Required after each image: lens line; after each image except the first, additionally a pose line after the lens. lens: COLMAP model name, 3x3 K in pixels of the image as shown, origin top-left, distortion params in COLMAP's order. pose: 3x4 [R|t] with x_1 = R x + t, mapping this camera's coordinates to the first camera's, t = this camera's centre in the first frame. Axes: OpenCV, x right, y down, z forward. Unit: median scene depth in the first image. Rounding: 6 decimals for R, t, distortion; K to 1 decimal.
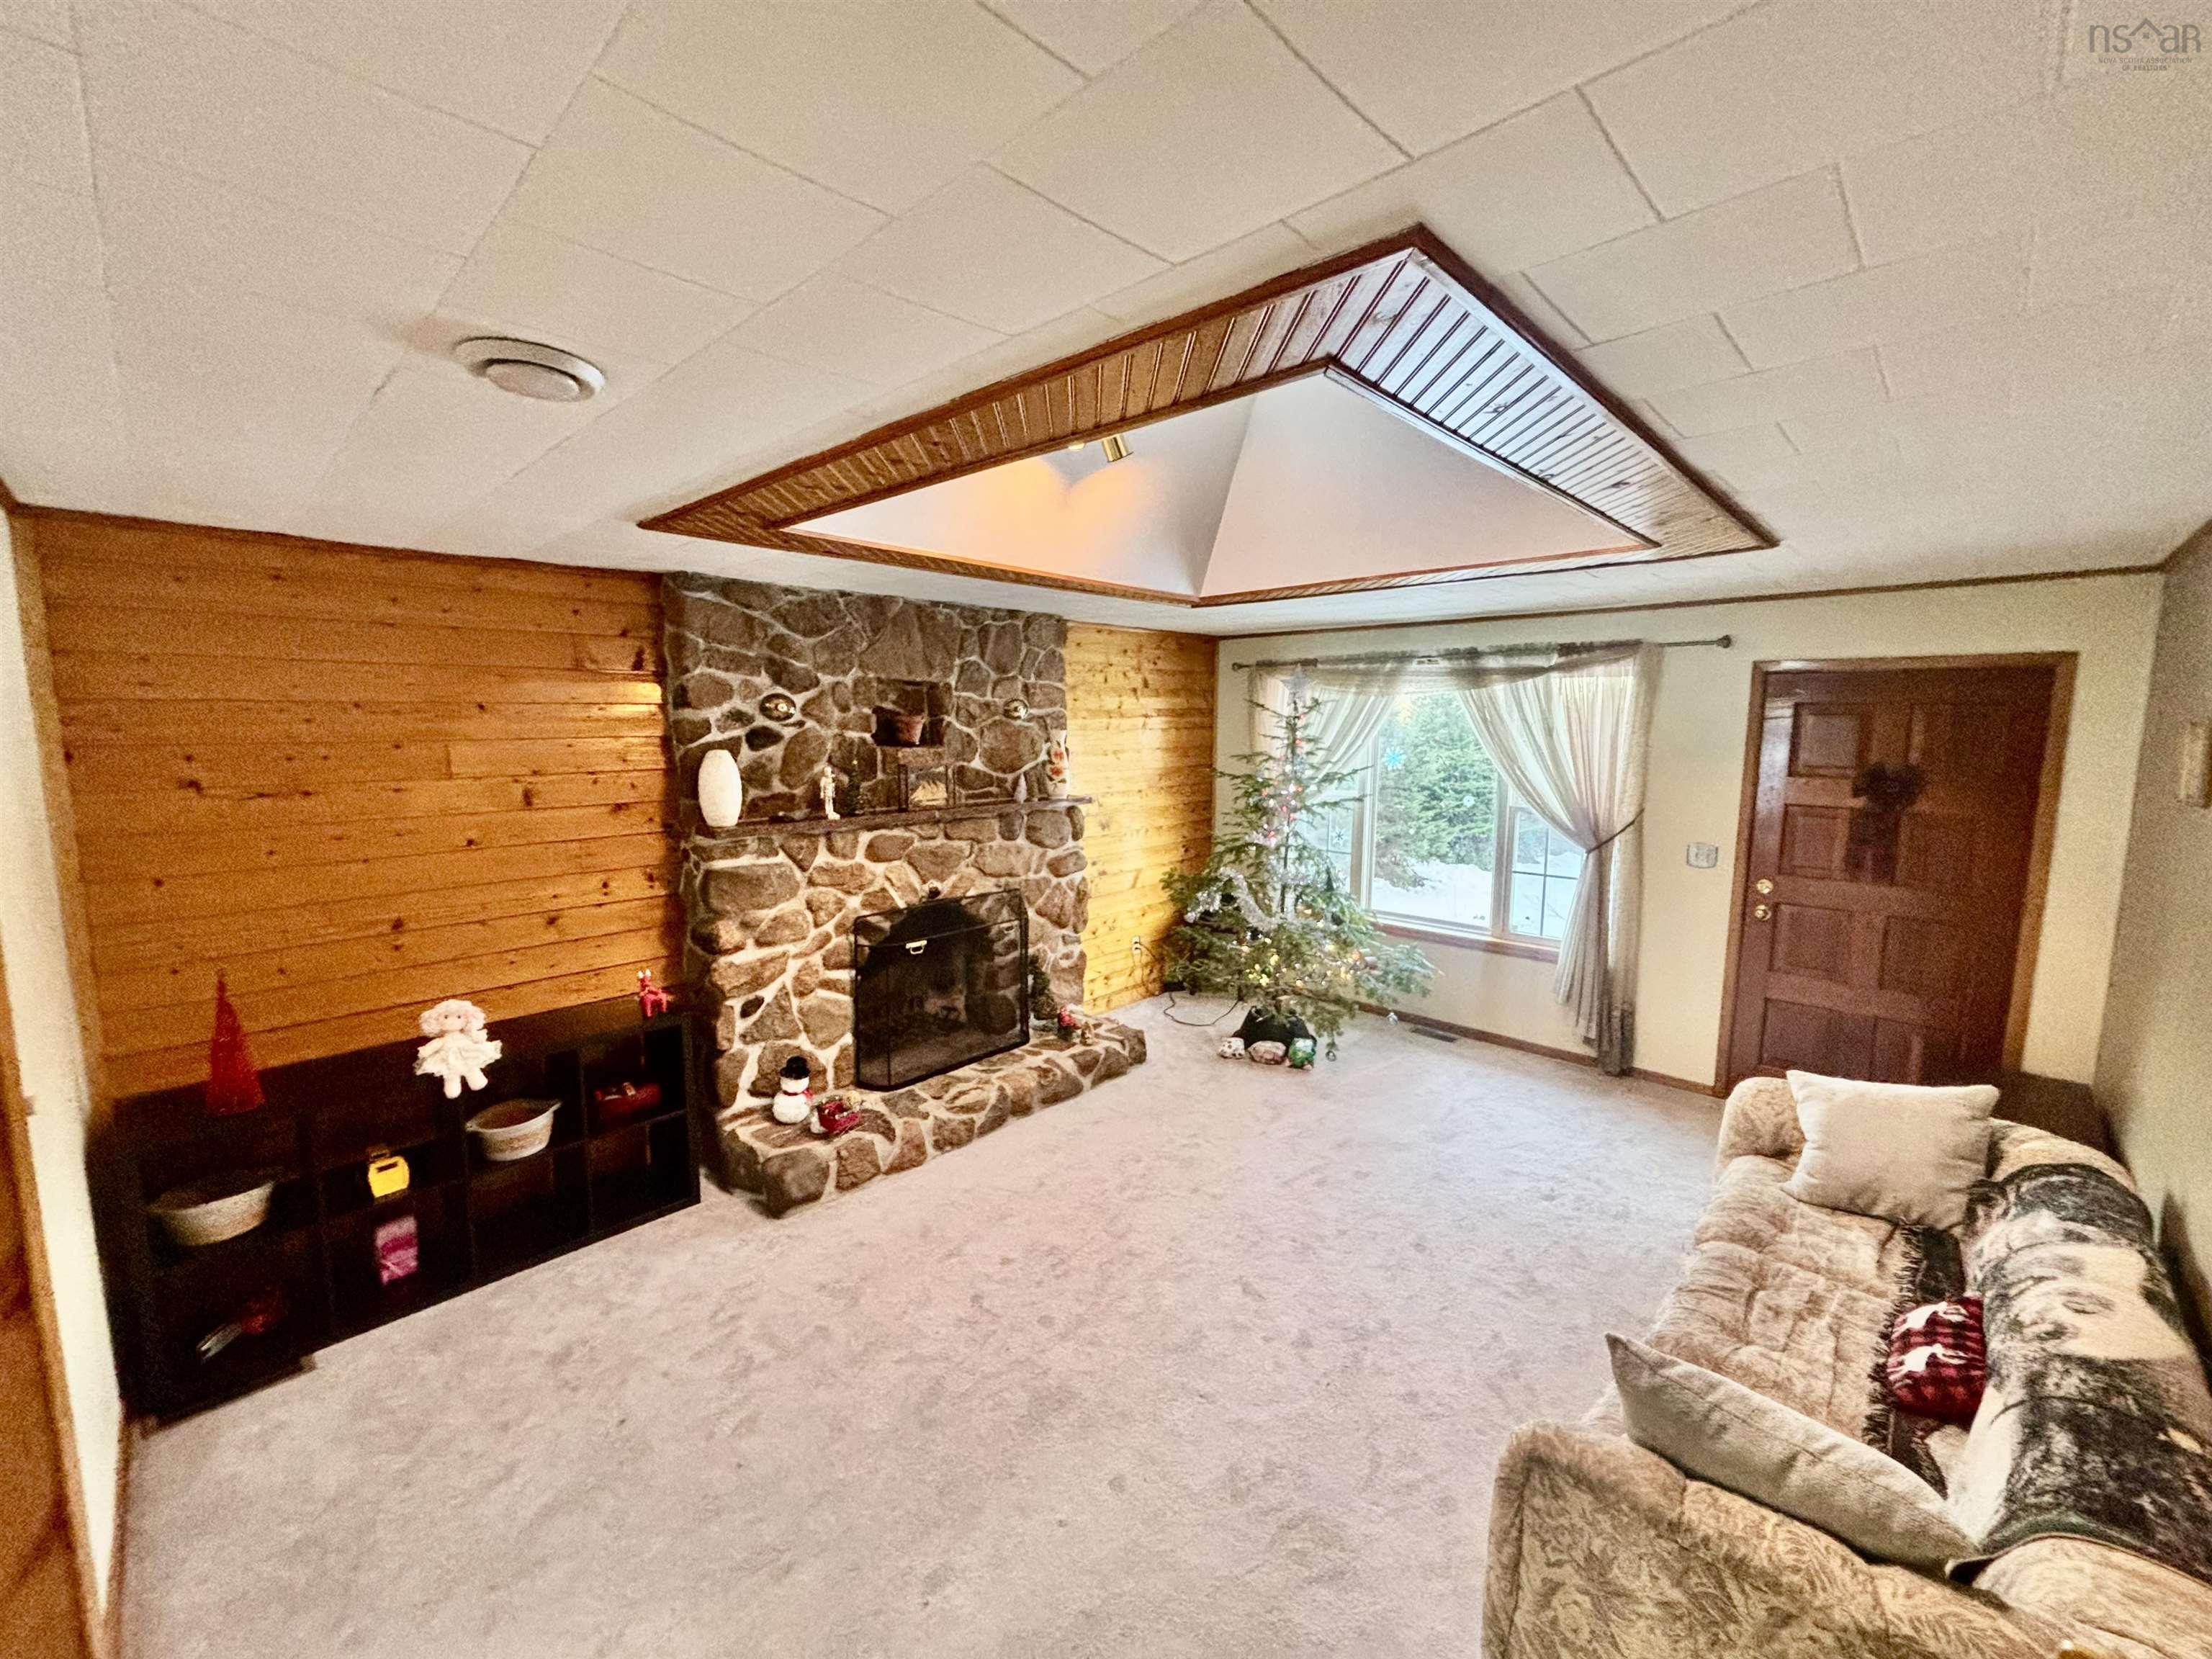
lens RADIAL K [[902.7, 0, 1099.2], [0, 902.7, 830.9], [0, 0, 1]] dist [-0.002248, -0.000349]
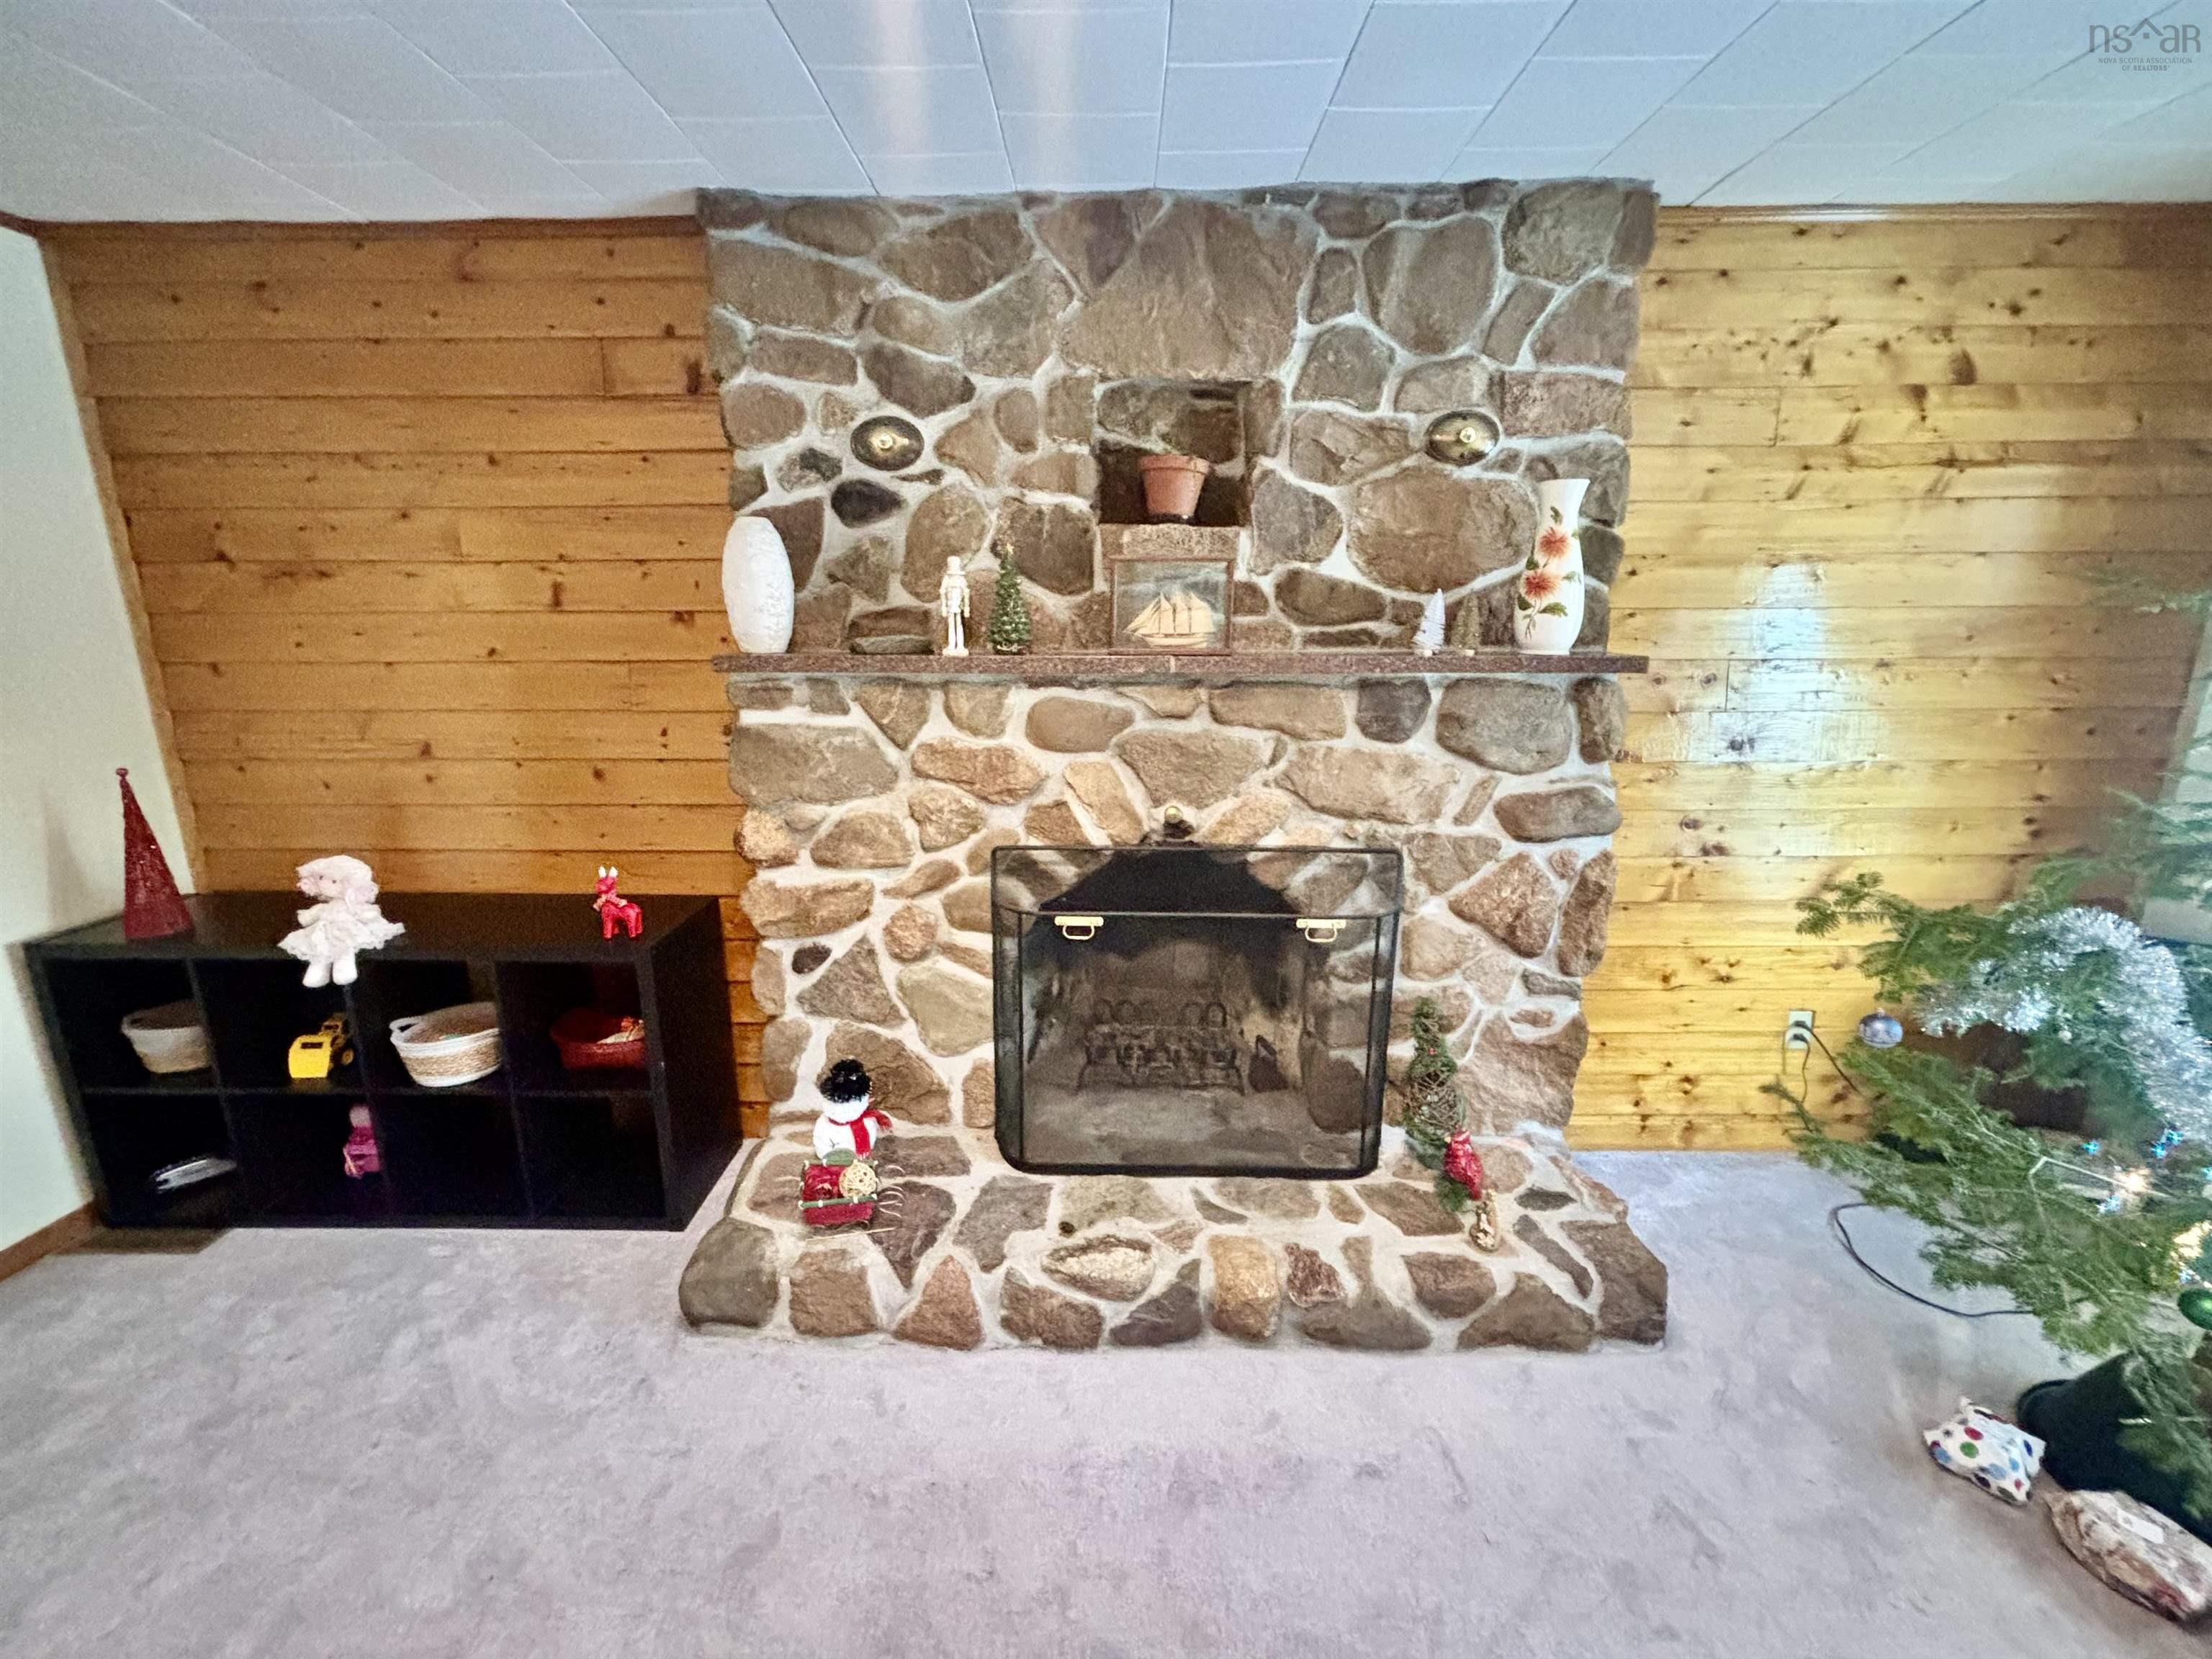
lens RADIAL K [[902.7, 0, 1099.2], [0, 902.7, 830.9], [0, 0, 1]] dist [-0.002248, -0.000349]
pose [[0.672313, 0.174223, -0.719473, 0.154721], [-0.092327, 0.984056, 0.152018, -0.000944], [0.734487, -0.035777, 0.677679, 0.670861]]
